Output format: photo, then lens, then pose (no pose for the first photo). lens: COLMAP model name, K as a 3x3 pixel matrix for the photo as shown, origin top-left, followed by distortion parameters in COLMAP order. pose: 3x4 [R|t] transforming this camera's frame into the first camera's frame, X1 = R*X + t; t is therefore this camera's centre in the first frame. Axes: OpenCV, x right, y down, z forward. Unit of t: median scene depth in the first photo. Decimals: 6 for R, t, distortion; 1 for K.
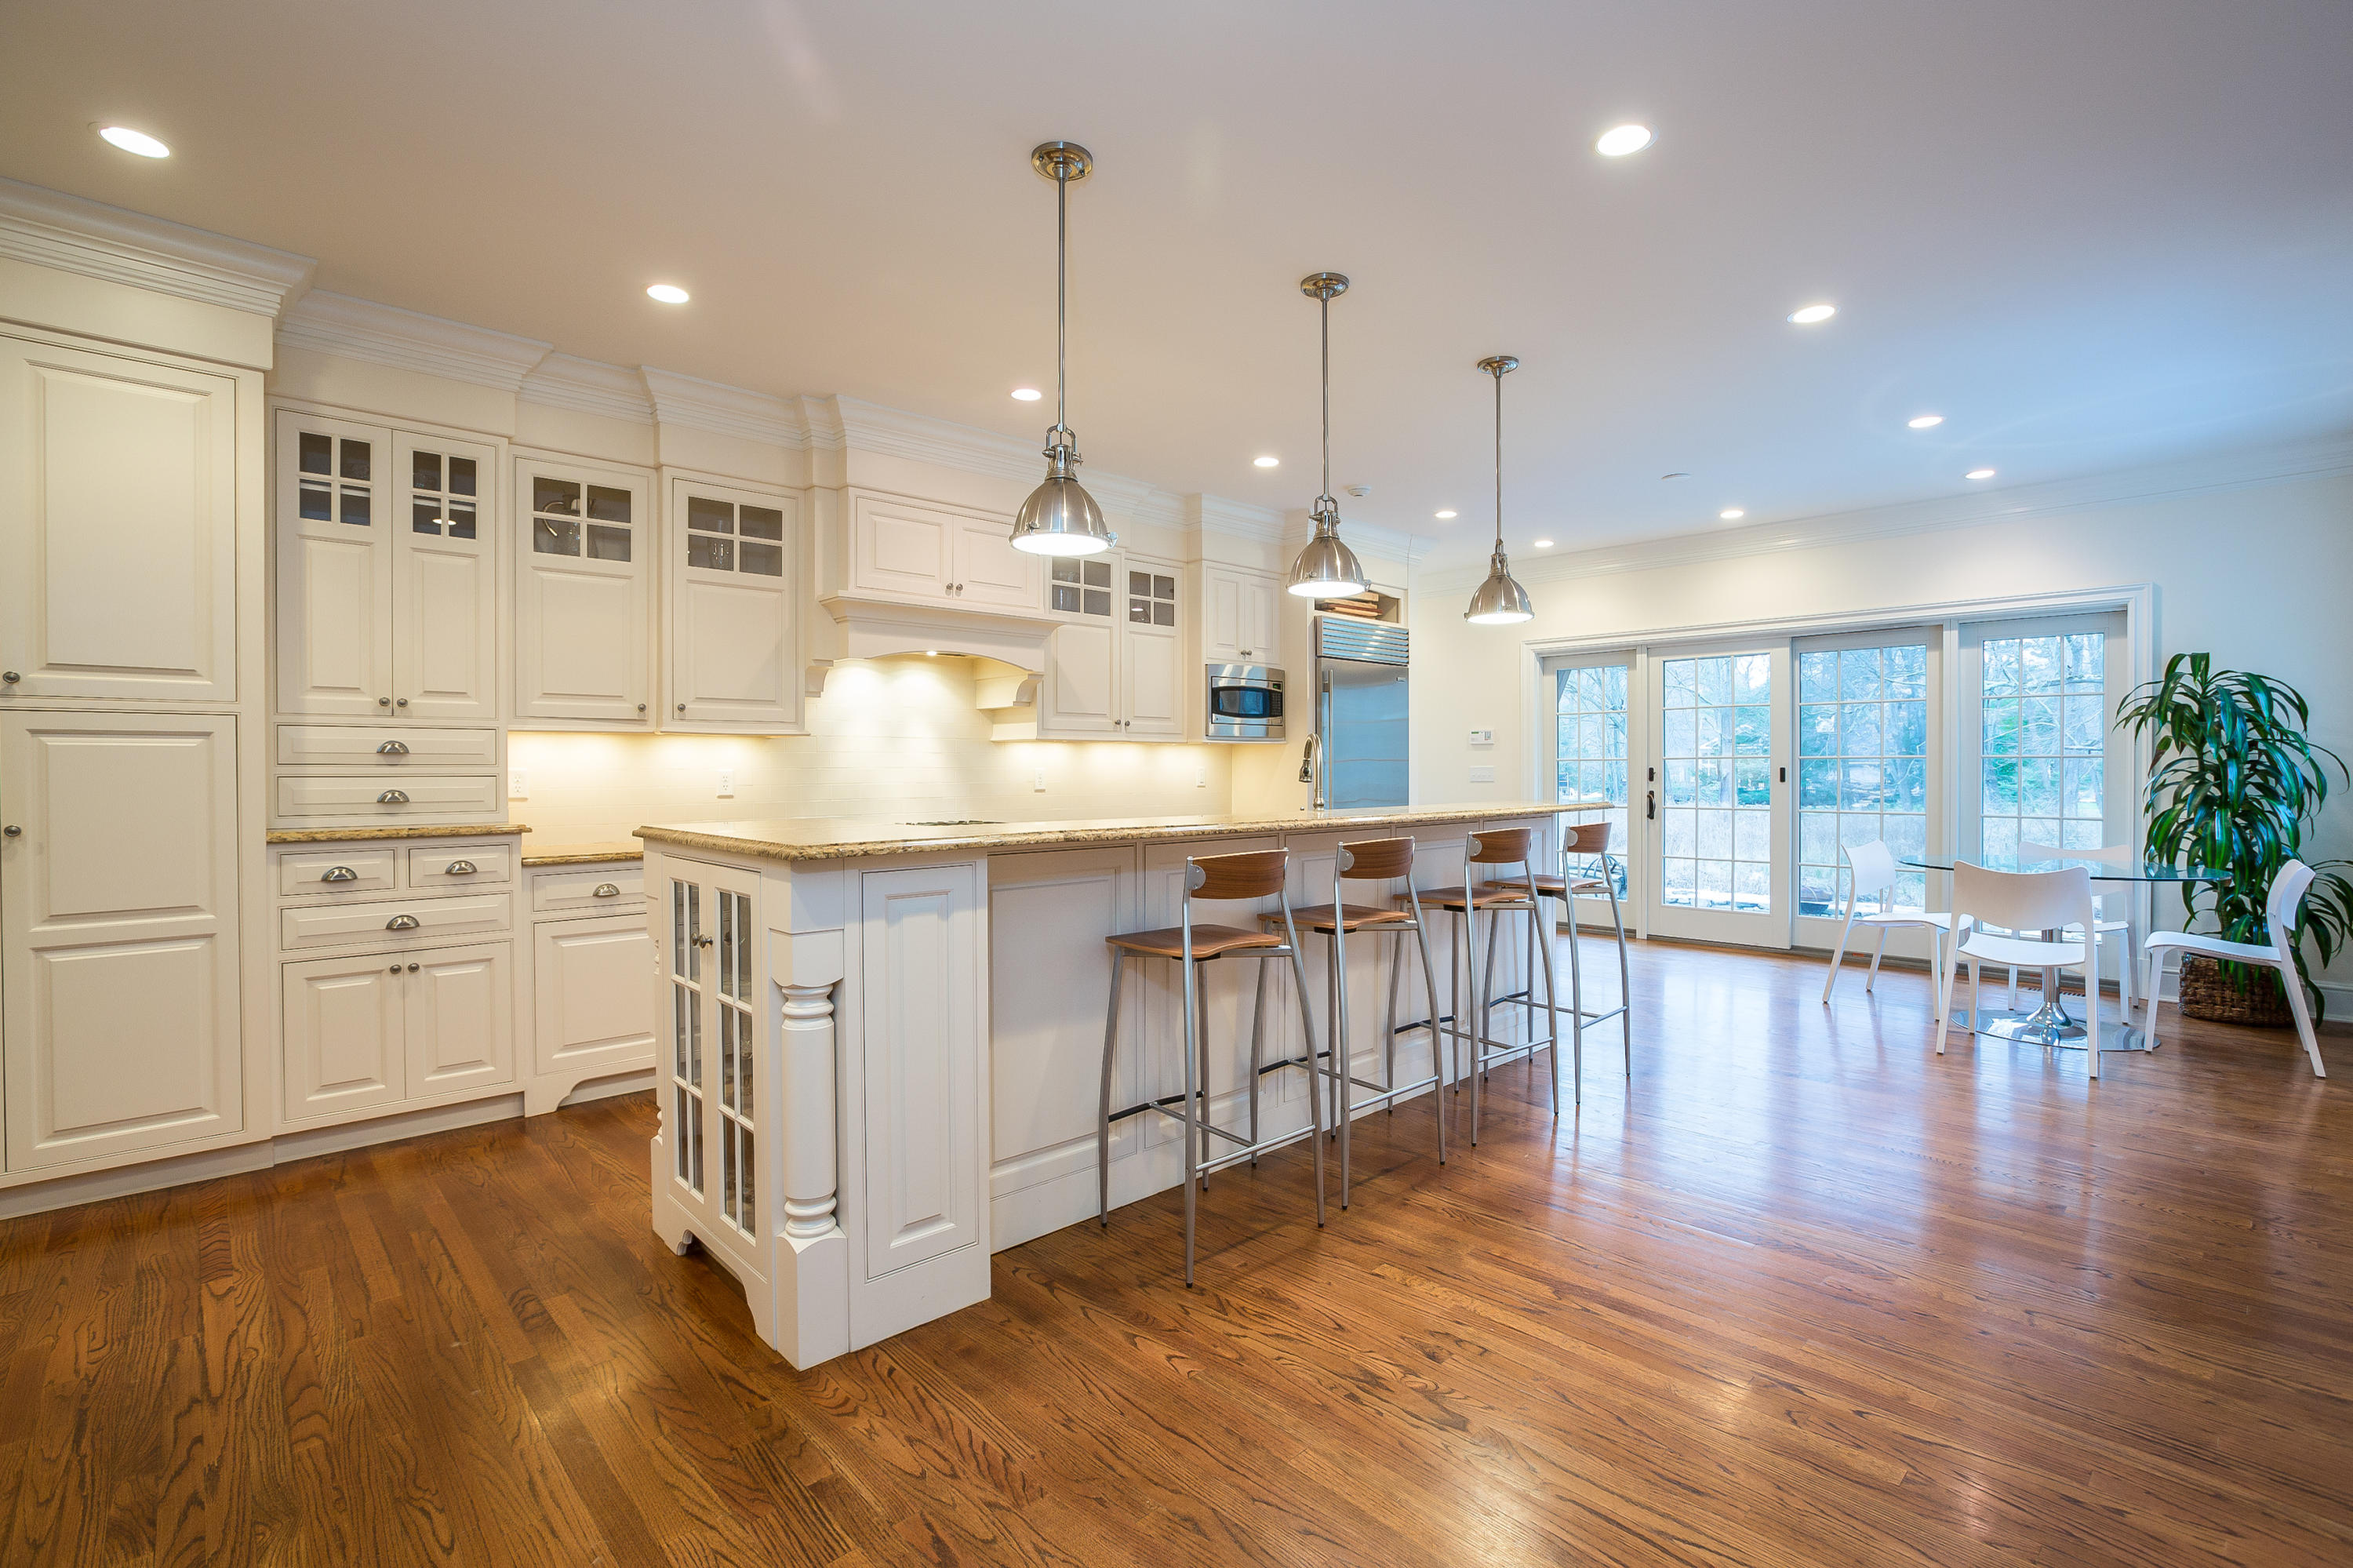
lens RADIAL K [[1072.8, 0, 1178.1], [0, 1072.8, 773.1], [0, 0, 1]] dist [-0.032906, 0.008249]
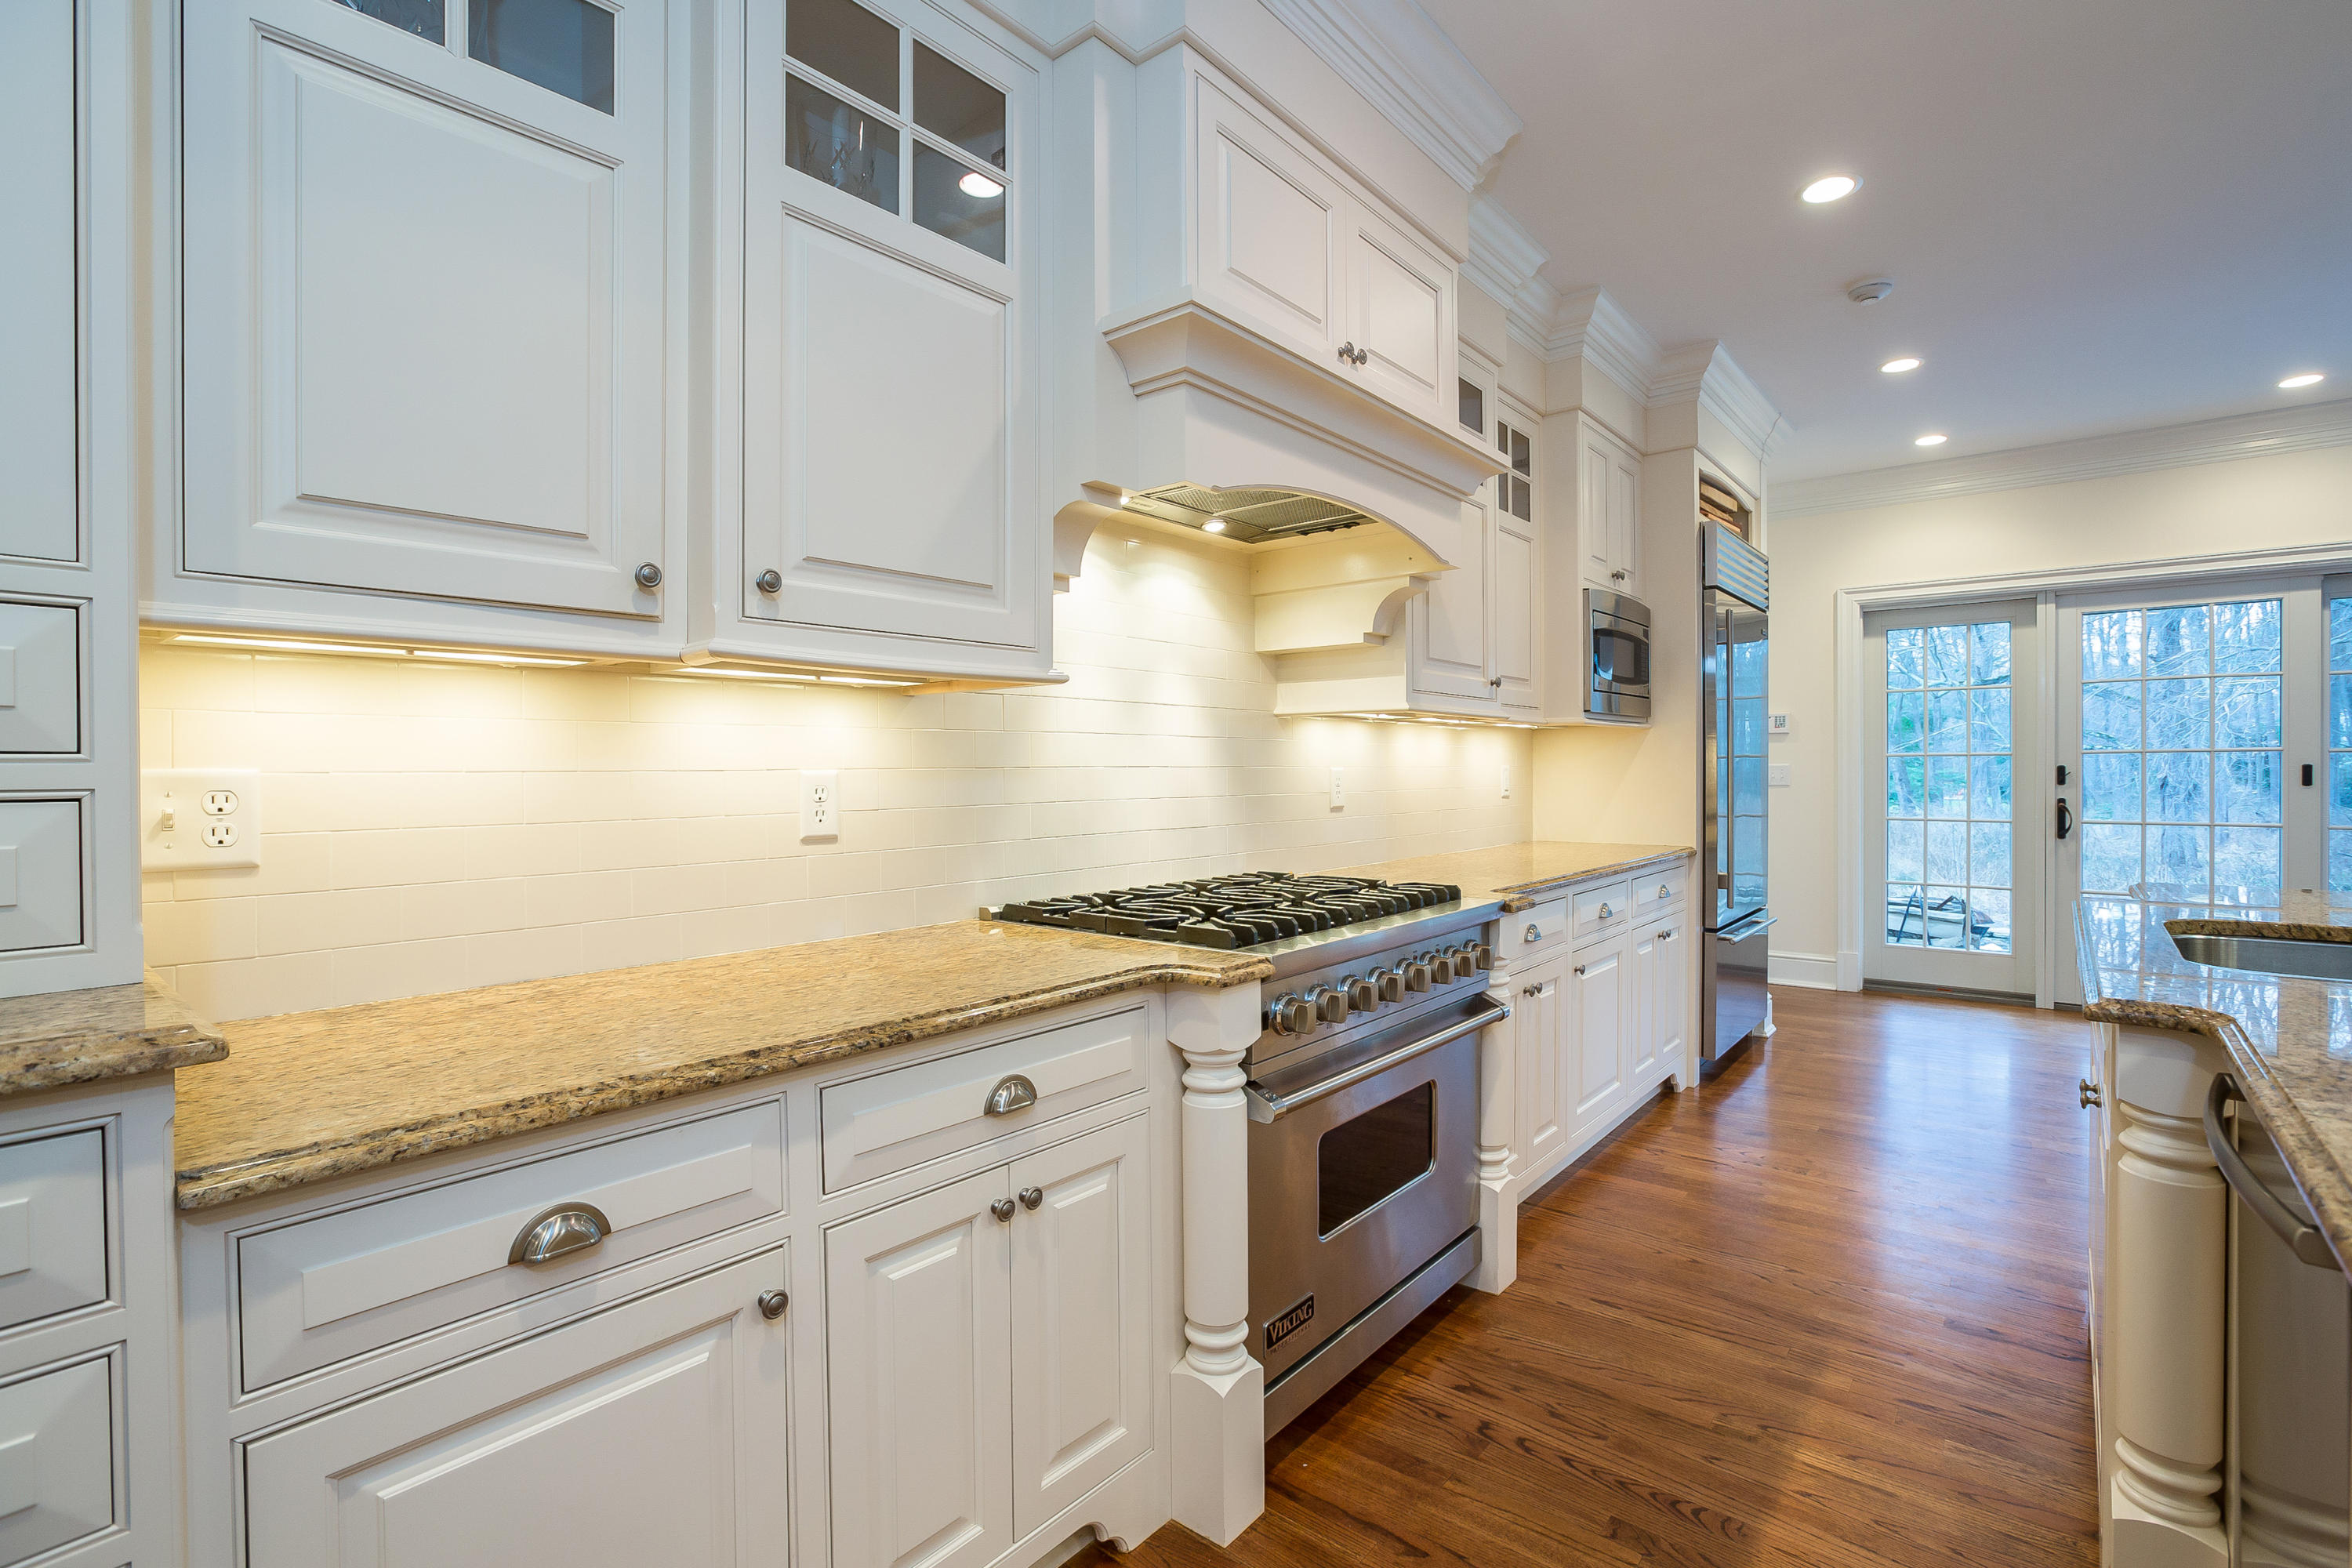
lens RADIAL K [[1072.3, 0, 1170.7], [0, 1072.3, 776.8], [0, 0, 1]] dist [-0.032906, 0.008249]
pose [[0.994835, -0.002011, 0.101484, -0.292235], [0.001534, 0.999987, 0.004780, -0.002627], [-0.101493, -0.004600, 0.994826, 0.512570]]
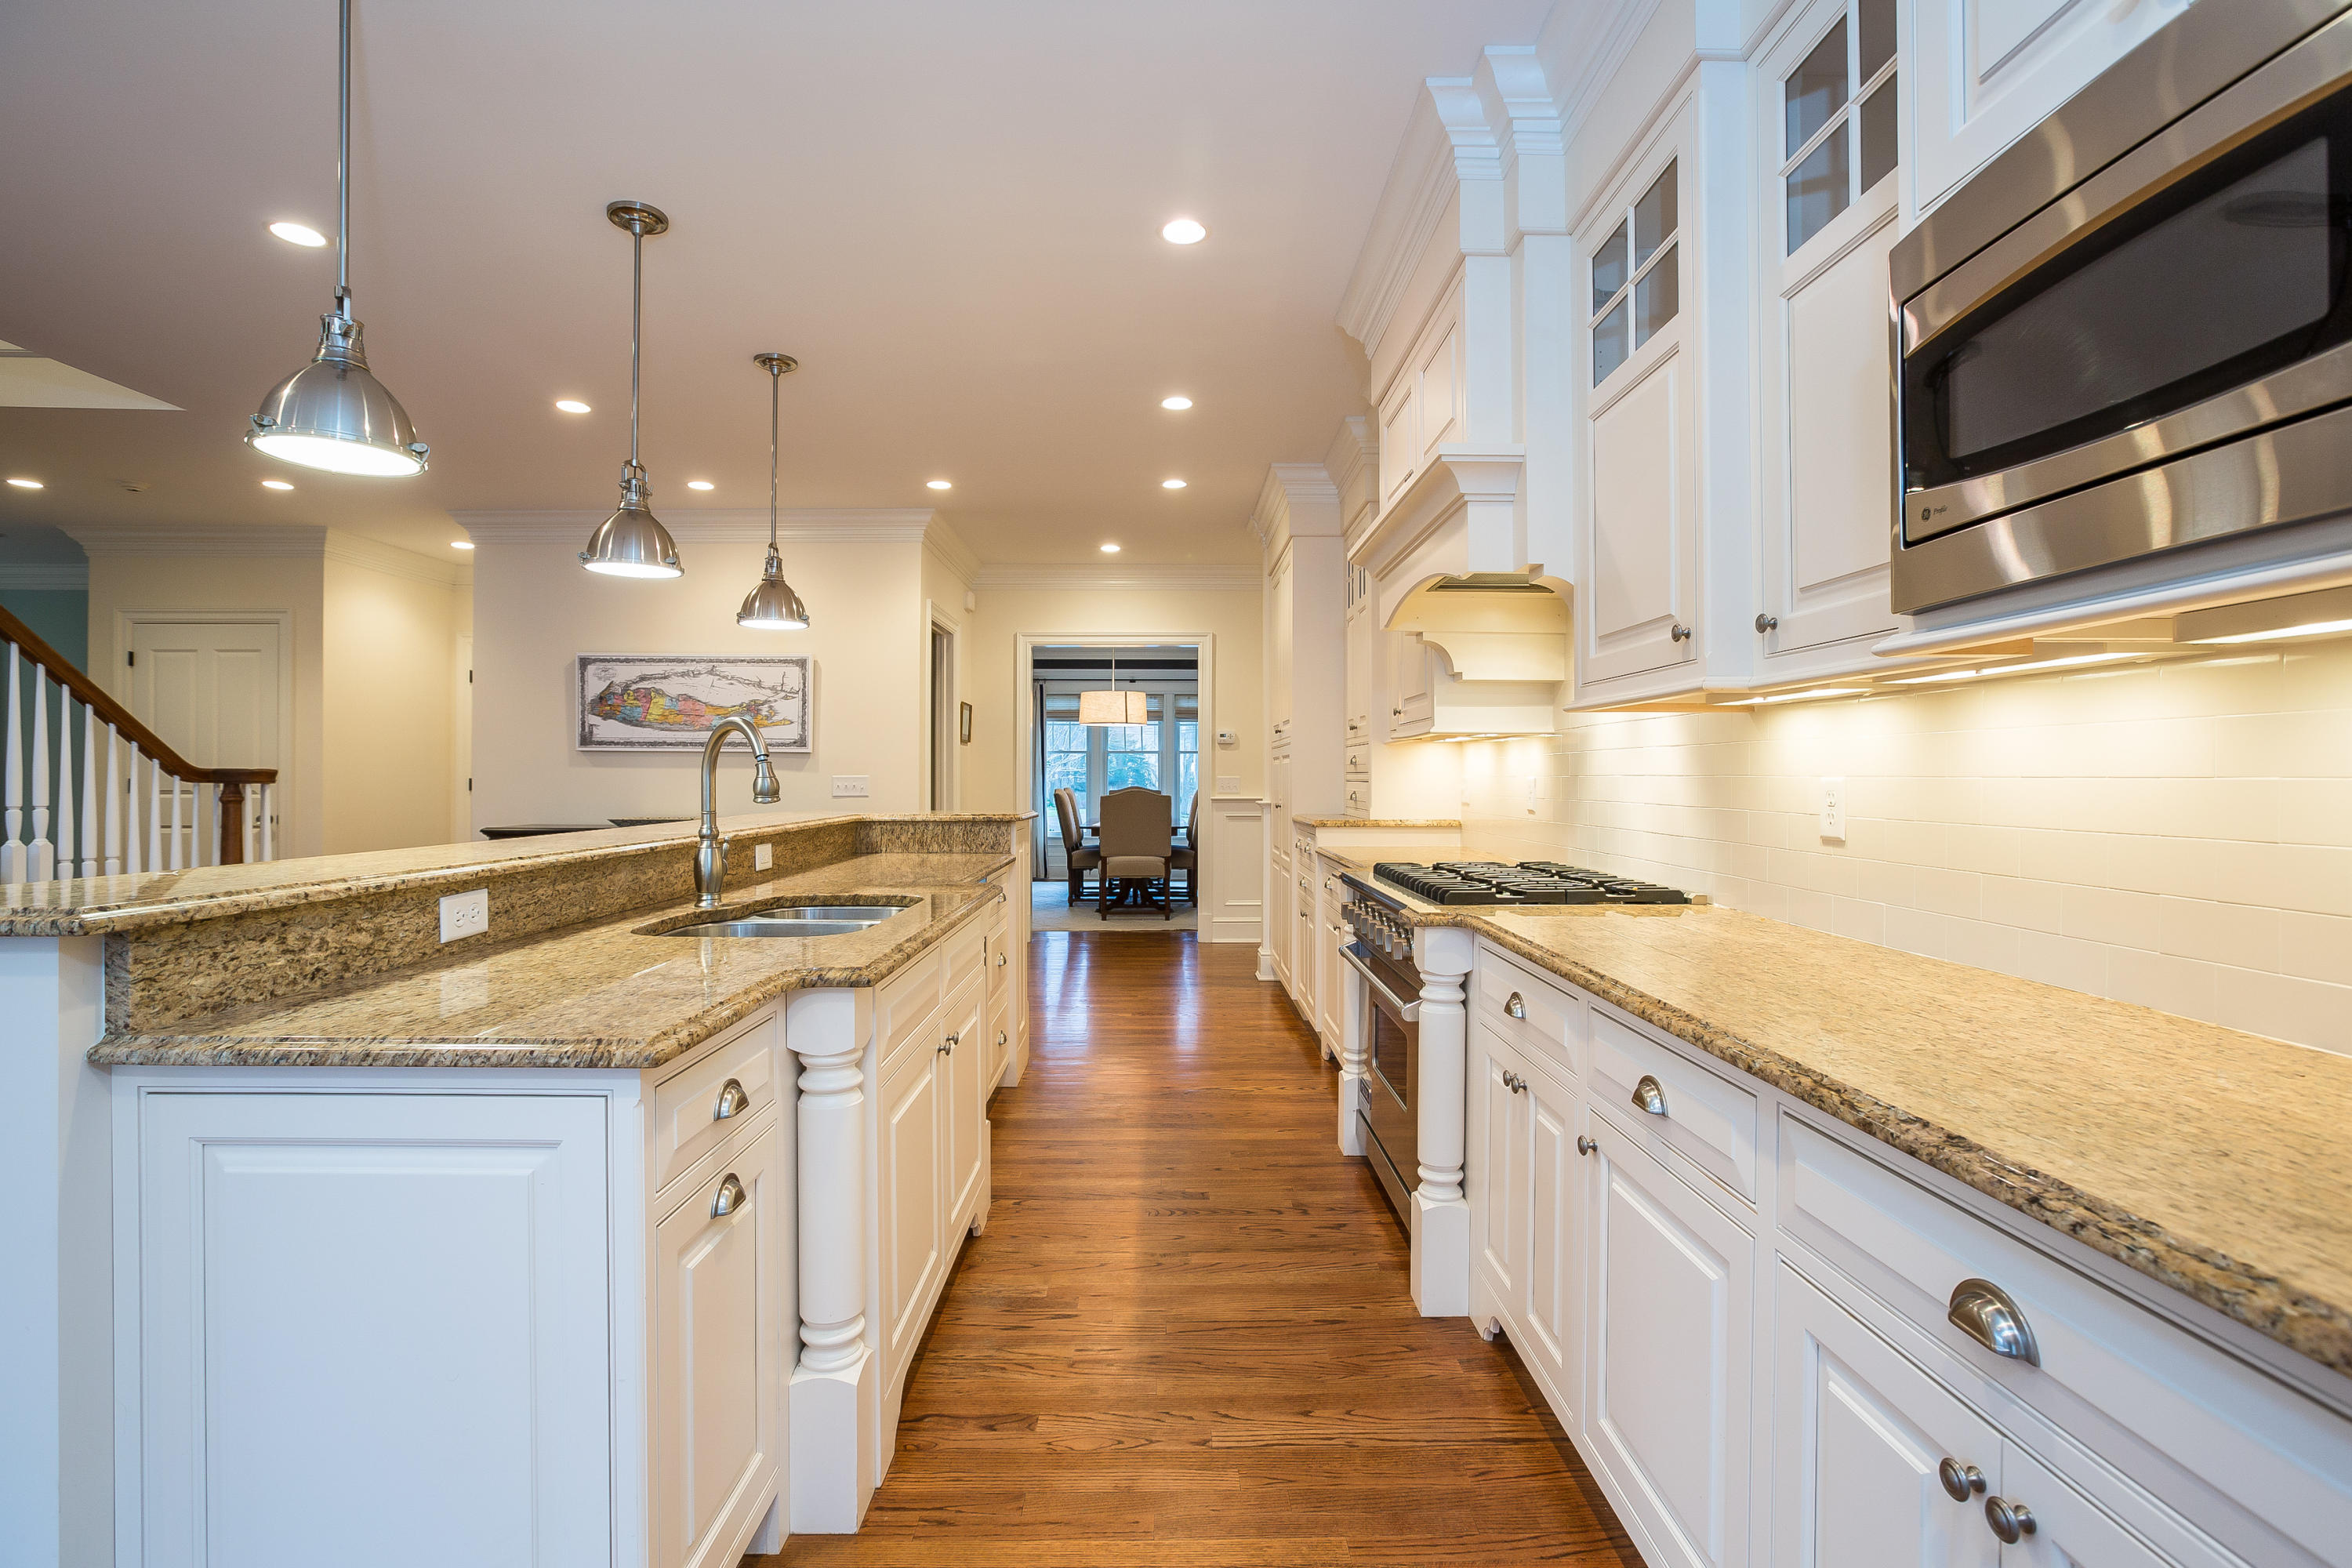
lens RADIAL K [[1072.3, 0, 1196.8], [0, 1072.3, 778.8], [0, 0, 1]] dist [-0.032906, 0.008249]
pose [[-0.674155, 0.006443, -0.738562, 0.286277], [0.001349, 0.999971, 0.007492, -0.006837], [0.738588, 0.004054, -0.674144, 1.180428]]
